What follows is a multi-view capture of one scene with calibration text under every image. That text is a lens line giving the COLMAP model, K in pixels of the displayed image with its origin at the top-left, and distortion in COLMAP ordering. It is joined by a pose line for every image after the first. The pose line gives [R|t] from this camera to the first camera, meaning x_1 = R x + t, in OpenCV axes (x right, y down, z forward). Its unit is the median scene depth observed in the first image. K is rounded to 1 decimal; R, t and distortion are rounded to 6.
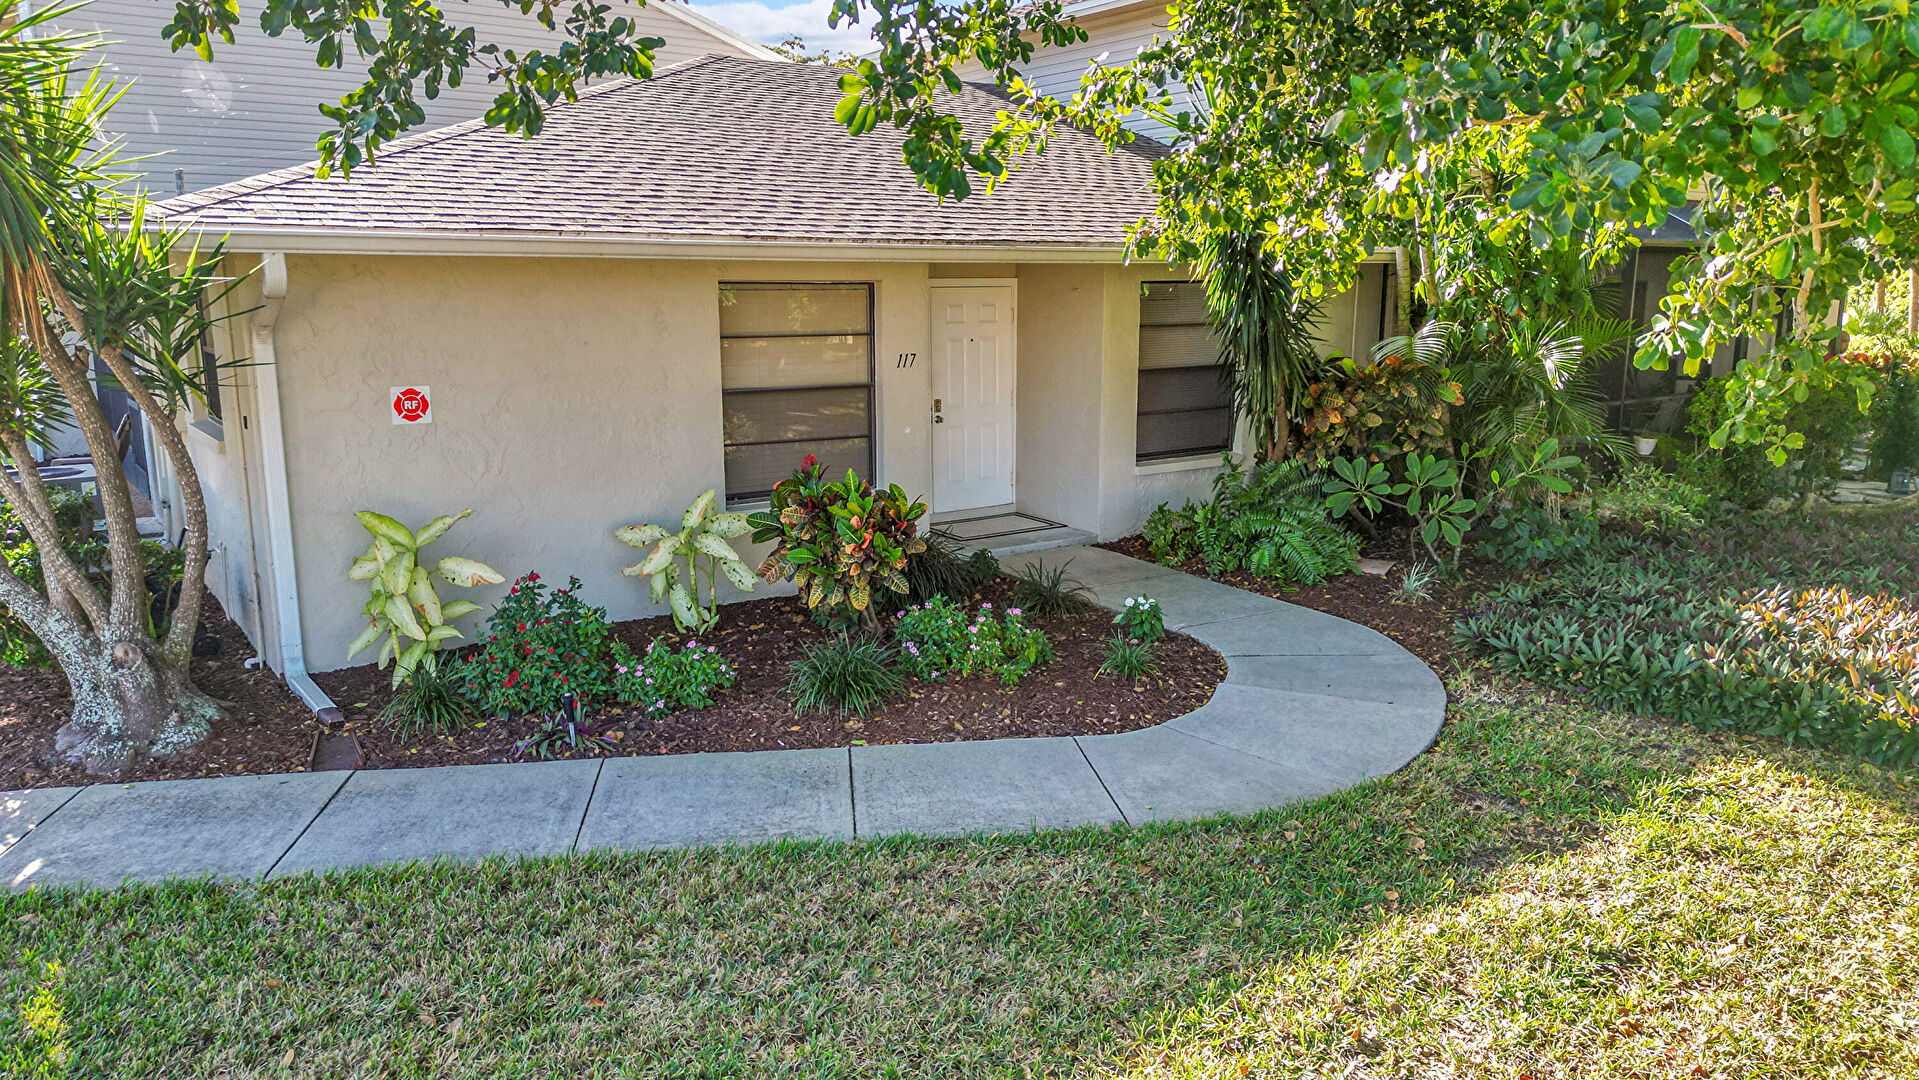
lens RADIAL K [[1335.5, 0, 952.9], [0, 1335.5, 518.9], [0, 0, 1]] dist [0.101948, -0.134625]
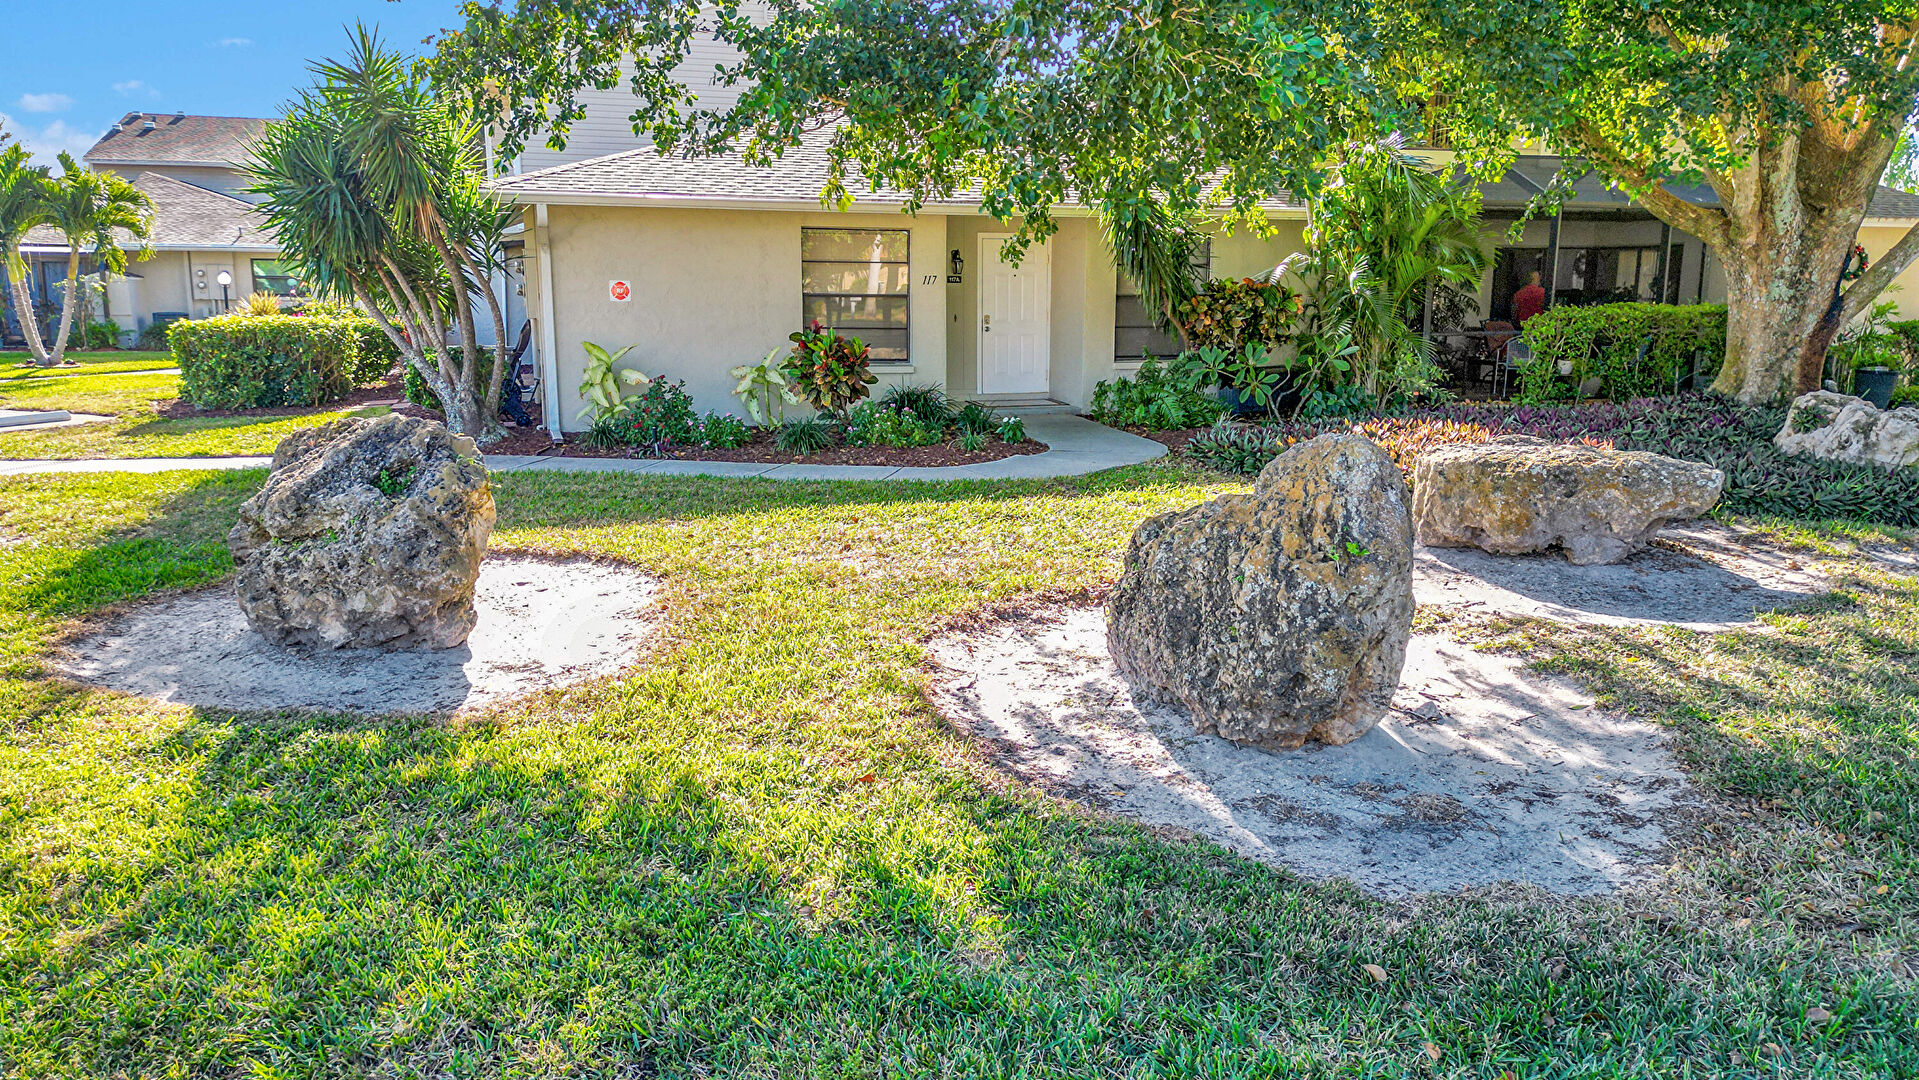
lens RADIAL K [[1339.2, 0, 955.2], [0, 1339.2, 515.1], [0, 0, 1]] dist [0.082031, -0.089656]
pose [[0.946798, 0.055359, -0.317031, 0.681193], [-0.059808, 0.998201, -0.004311, 0.216442], [0.316222, 0.023043, 0.948405, -0.641001]]
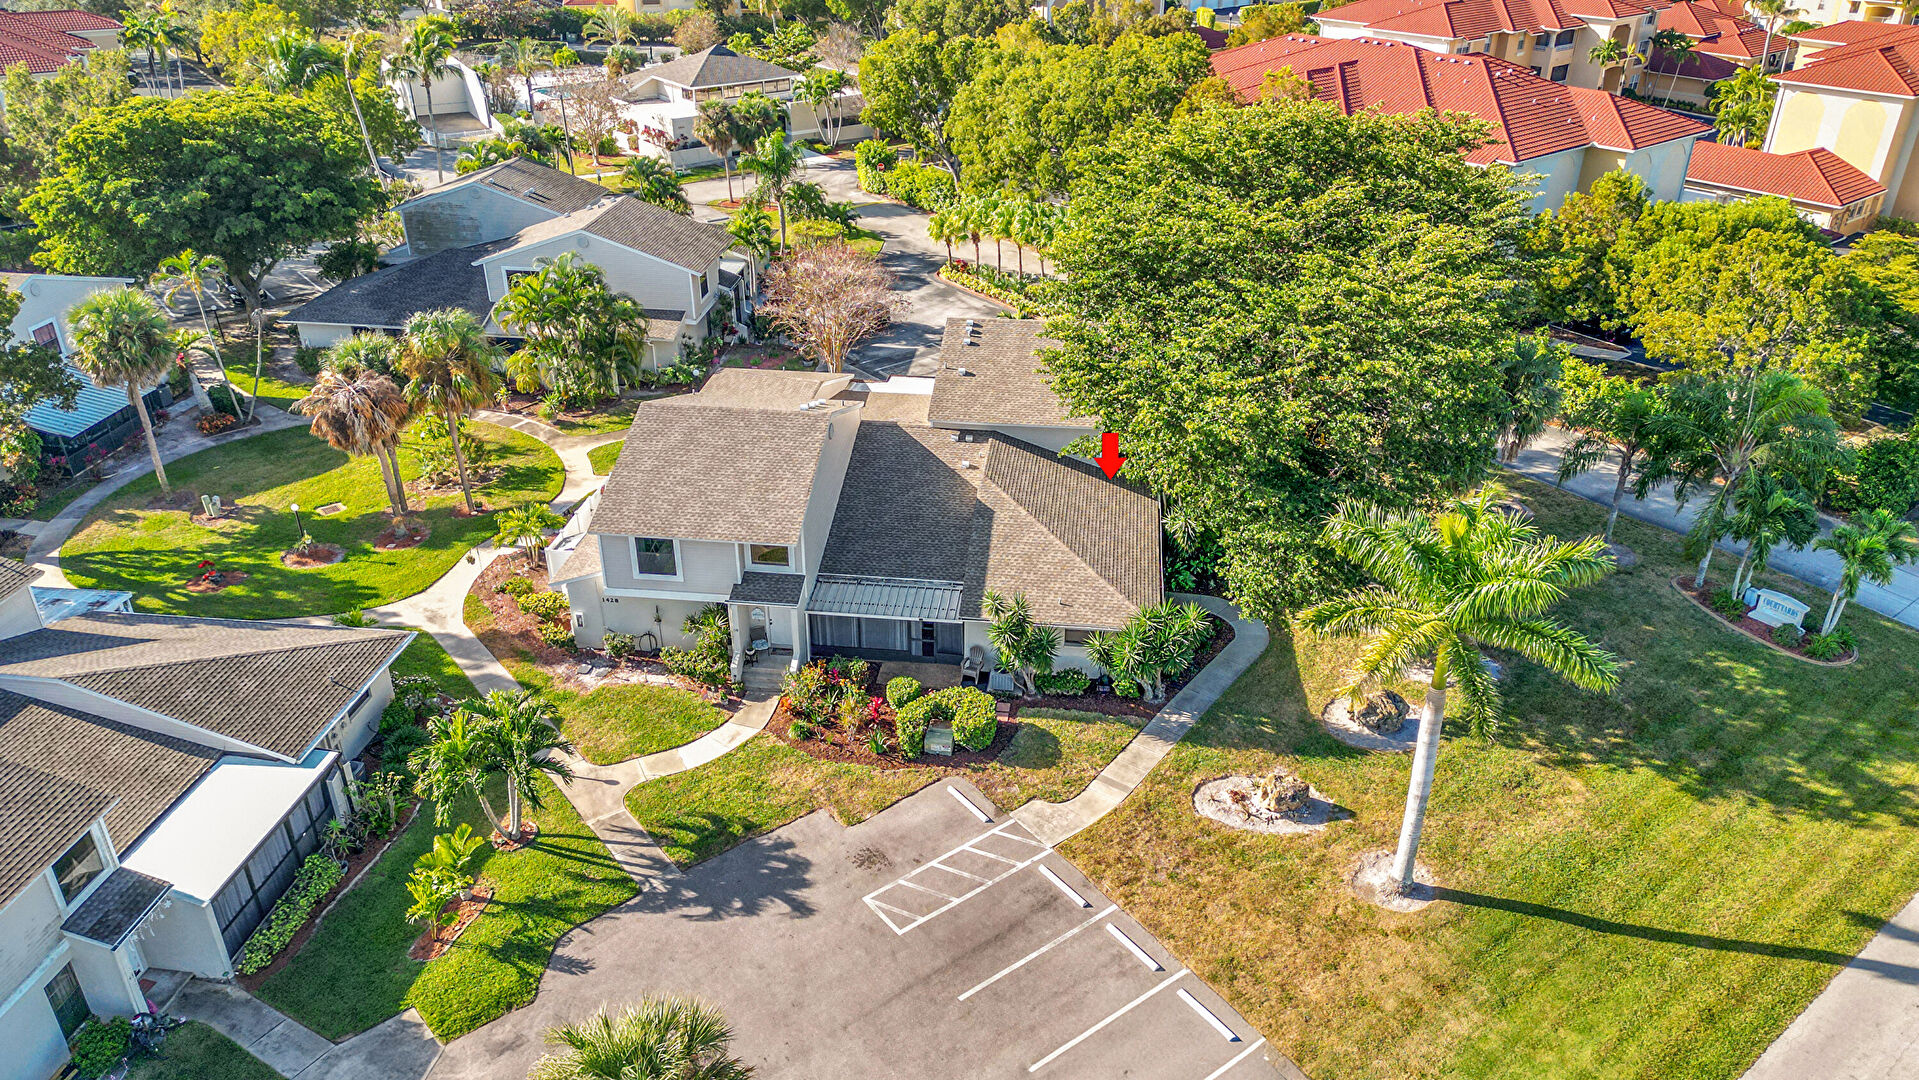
lens RADIAL K [[1354.0, 0, 955.2], [0, 1354.0, 512.5], [0, 0, 1]] dist [0.092137, -0.101749]
pose [[0.682101, -0.329002, 0.653067, -4.745563], [0.129584, 0.933321, 0.334843, -2.700298], [-0.719685, -0.143769, 0.679253, -2.361930]]
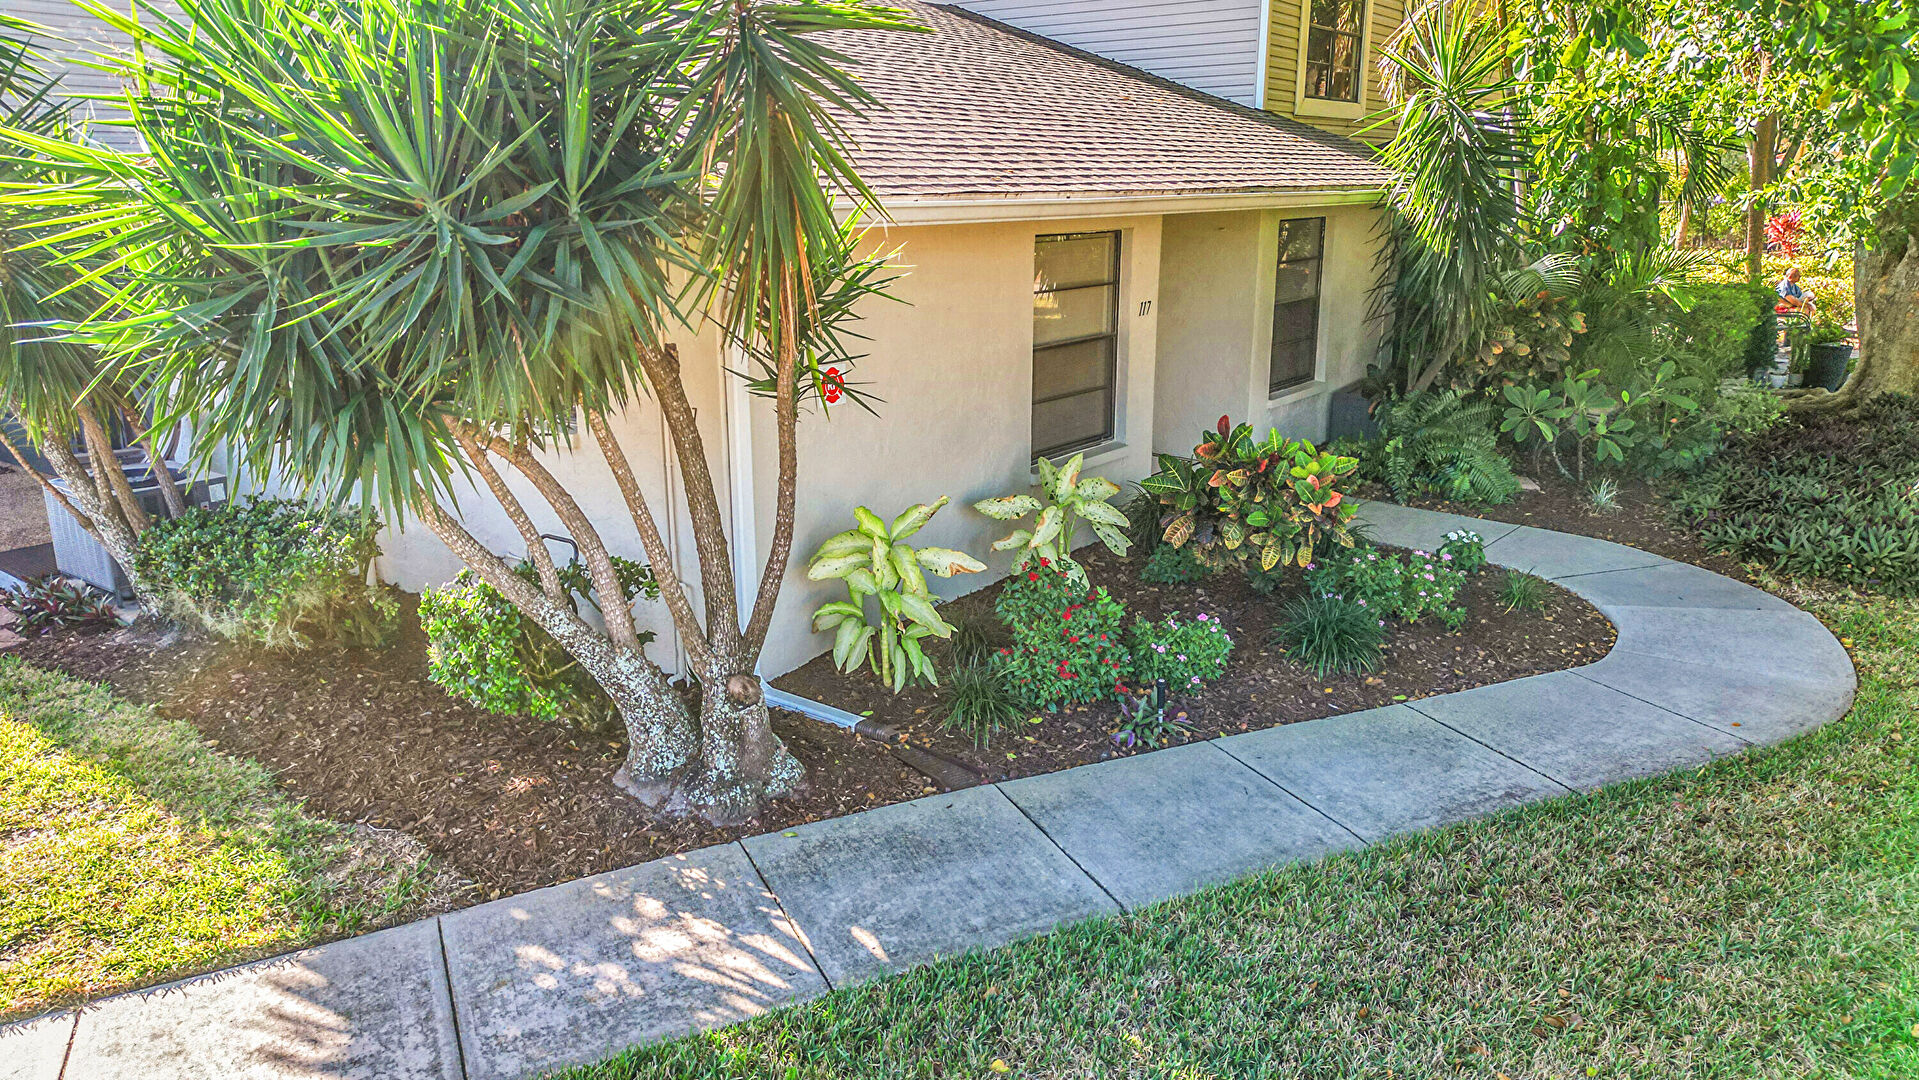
lens RADIAL K [[1354.0, 0, 955.2], [0, 1354.0, 512.5], [0, 0, 1]] dist [0.092137, -0.101749]
pose [[0.951245, -0.073718, 0.299497, -0.645978], [0.055101, 0.996014, 0.070148, -0.062034], [-0.303475, -0.050225, 0.951515, 0.102681]]
